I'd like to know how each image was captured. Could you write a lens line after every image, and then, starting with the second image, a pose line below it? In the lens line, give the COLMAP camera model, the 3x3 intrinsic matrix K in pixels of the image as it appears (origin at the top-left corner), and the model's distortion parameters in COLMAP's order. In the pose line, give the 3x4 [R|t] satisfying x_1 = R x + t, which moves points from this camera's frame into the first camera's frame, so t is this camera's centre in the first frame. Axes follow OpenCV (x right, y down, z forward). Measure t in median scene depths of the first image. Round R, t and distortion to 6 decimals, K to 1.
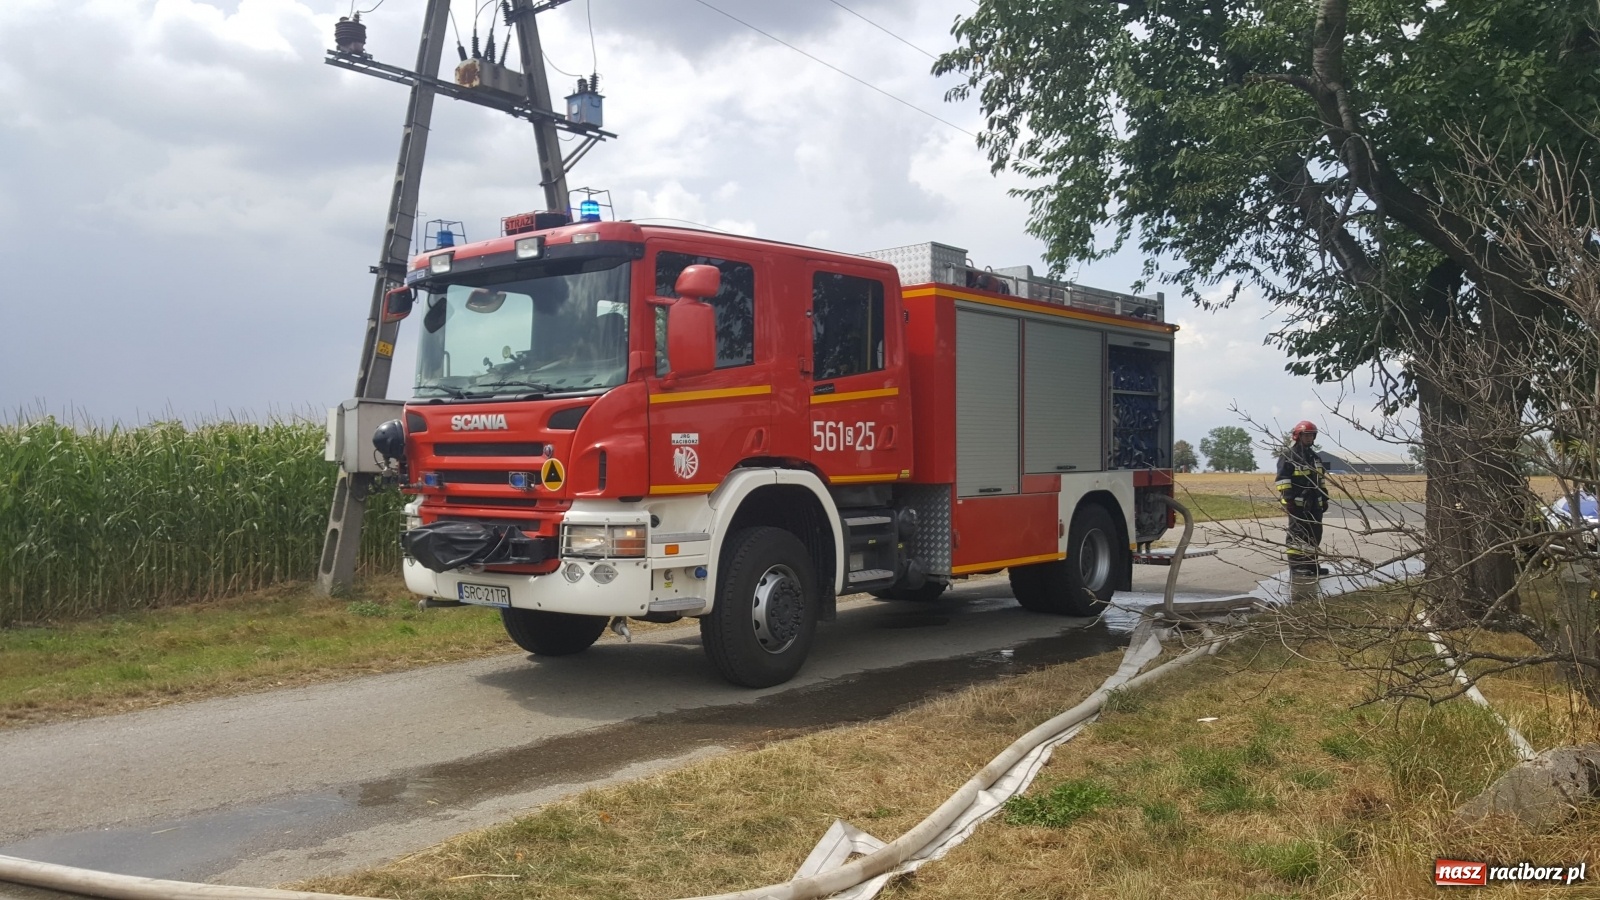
lens RADIAL K [[1243.5, 0, 800.0], [0, 1243.5, 450.0], [0, 0, 1]] dist [-0.016269, -0.012160]
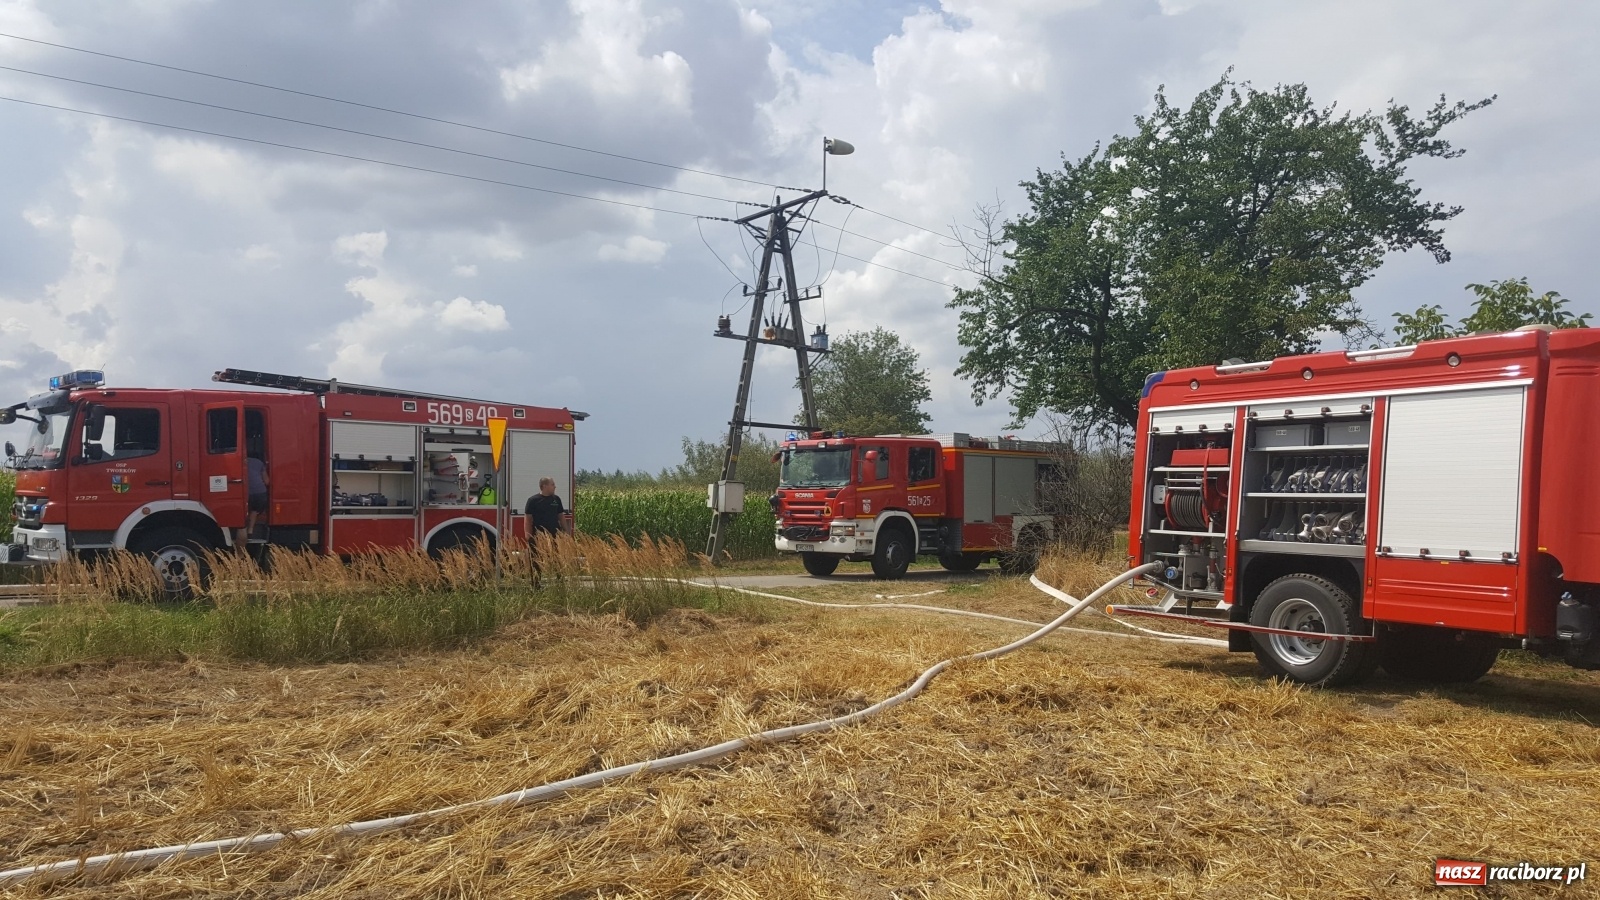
lens RADIAL K [[1243.5, 0, 800.0], [0, 1243.5, 450.0], [0, 0, 1]] dist [-0.016269, -0.012160]
pose [[0.989686, 0.007901, -0.143035, 0.154586], [-0.014169, 0.998981, -0.042853, -0.000876], [0.142551, 0.044438, 0.988789, -1.740415]]
